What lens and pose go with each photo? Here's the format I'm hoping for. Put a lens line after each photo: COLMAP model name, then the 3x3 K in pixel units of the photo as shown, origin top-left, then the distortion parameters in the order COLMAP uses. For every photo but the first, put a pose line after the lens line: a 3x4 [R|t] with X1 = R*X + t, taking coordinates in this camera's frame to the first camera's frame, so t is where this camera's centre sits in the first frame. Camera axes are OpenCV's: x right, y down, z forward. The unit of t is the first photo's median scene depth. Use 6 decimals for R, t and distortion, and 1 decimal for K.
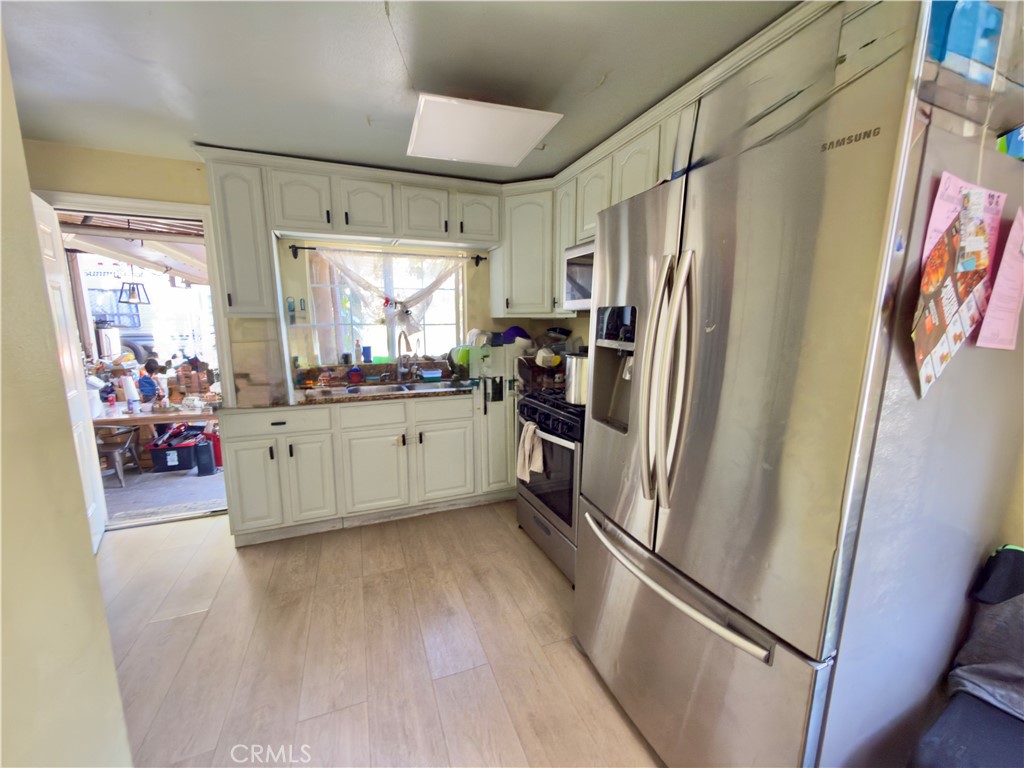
lens RADIAL K [[408.7, 0, 510.3], [0, 408.7, 384.4], [0, 0, 1]] dist [-0.001950, -0.000029]
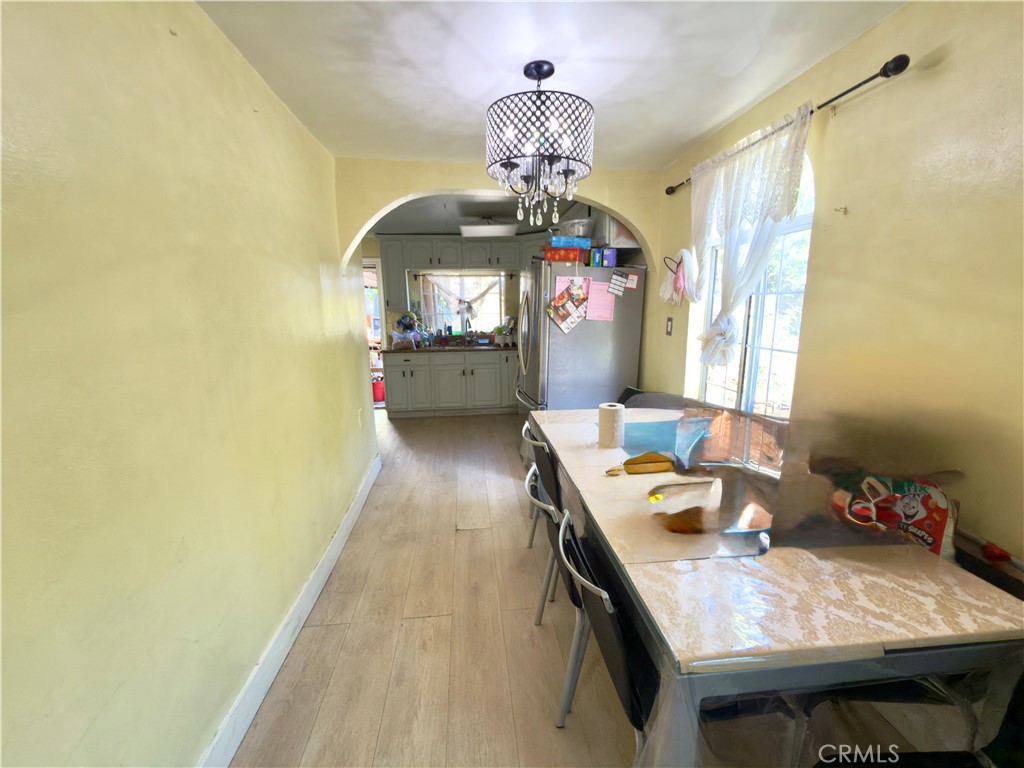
lens RADIAL K [[408.7, 0, 509.7], [0, 408.7, 383.6], [0, 0, 1]] dist [-0.001950, -0.000029]
pose [[0.965599, 0.033545, -0.257864, 0.403245], [-0.026149, 0.999144, 0.032058, 0.103582], [0.258718, -0.024212, 0.965649, -0.737155]]
